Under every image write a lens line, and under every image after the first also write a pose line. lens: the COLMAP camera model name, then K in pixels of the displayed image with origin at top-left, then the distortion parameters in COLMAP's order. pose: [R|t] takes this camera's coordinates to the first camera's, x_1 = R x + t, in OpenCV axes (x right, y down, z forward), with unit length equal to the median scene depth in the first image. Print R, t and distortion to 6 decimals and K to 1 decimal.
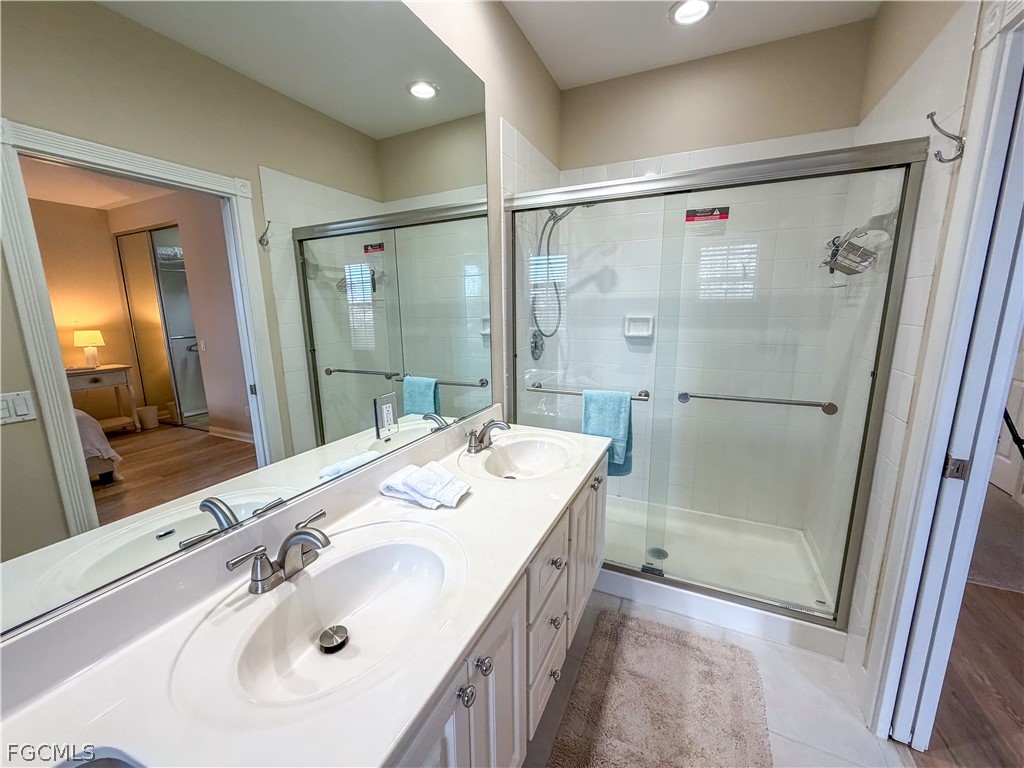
lens RADIAL K [[410.4, 0, 500.9], [0, 410.4, 386.1], [0, 0, 1]] dist [-0.000029, 0.000105]
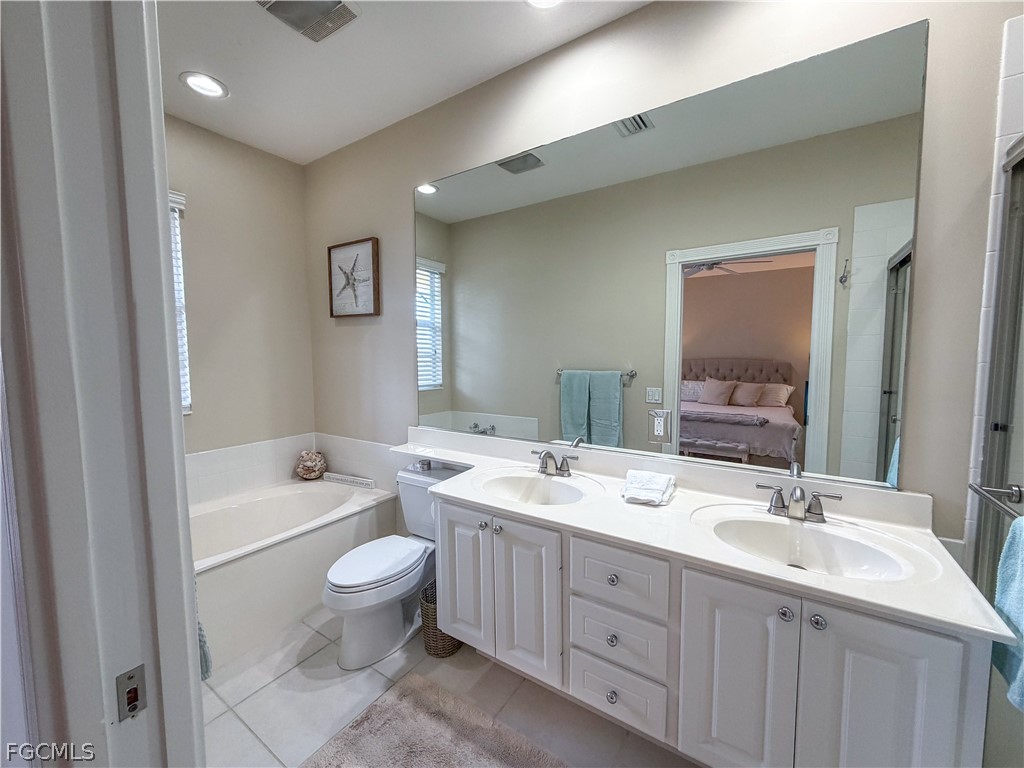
lens RADIAL K [[408.9, 0, 512.0], [0, 408.9, 384.0], [0, 0, 1]] dist [-0.001003, 0.000399]
pose [[-0.128919, 0.086176, -0.987904, 1.477205], [-0.185418, 0.976553, 0.109382, -0.160158], [0.974166, 0.197277, -0.109918, 0.953762]]
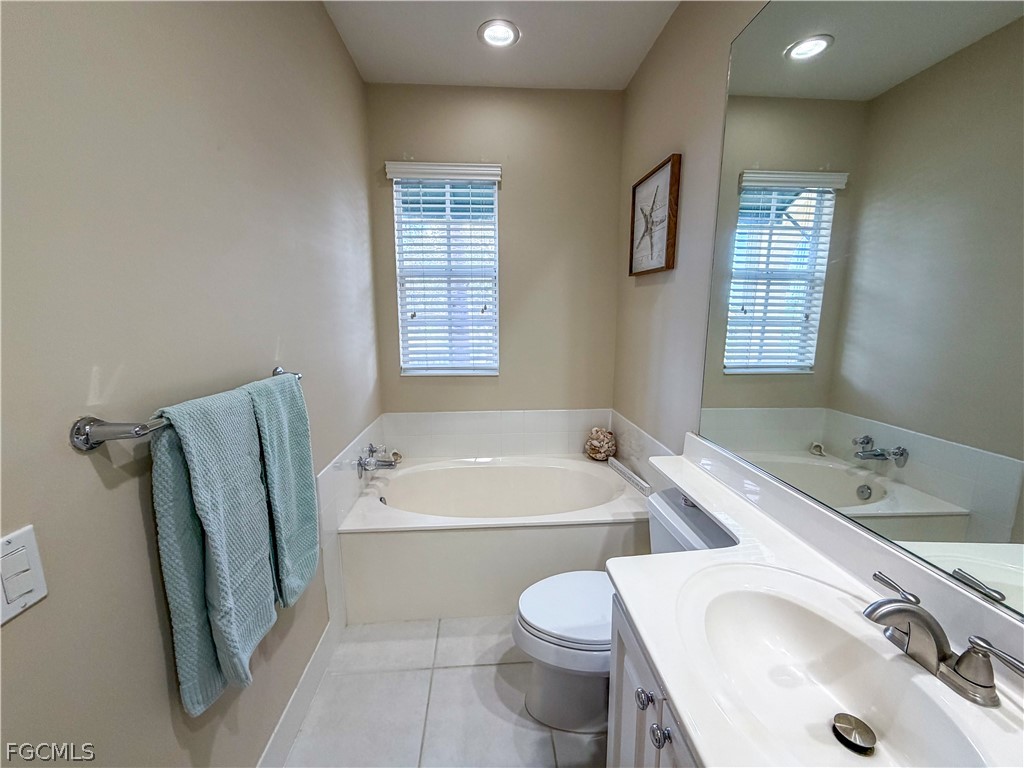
lens RADIAL K [[408.9, 0, 512.0], [0, 408.9, 384.0], [0, 0, 1]] dist [-0.001003, 0.000399]
pose [[-0.870138, 0.097827, -0.483001, 0.479328], [-0.082234, 0.937534, 0.338035, -0.227707], [0.485899, 0.333856, -0.807739, 1.085545]]
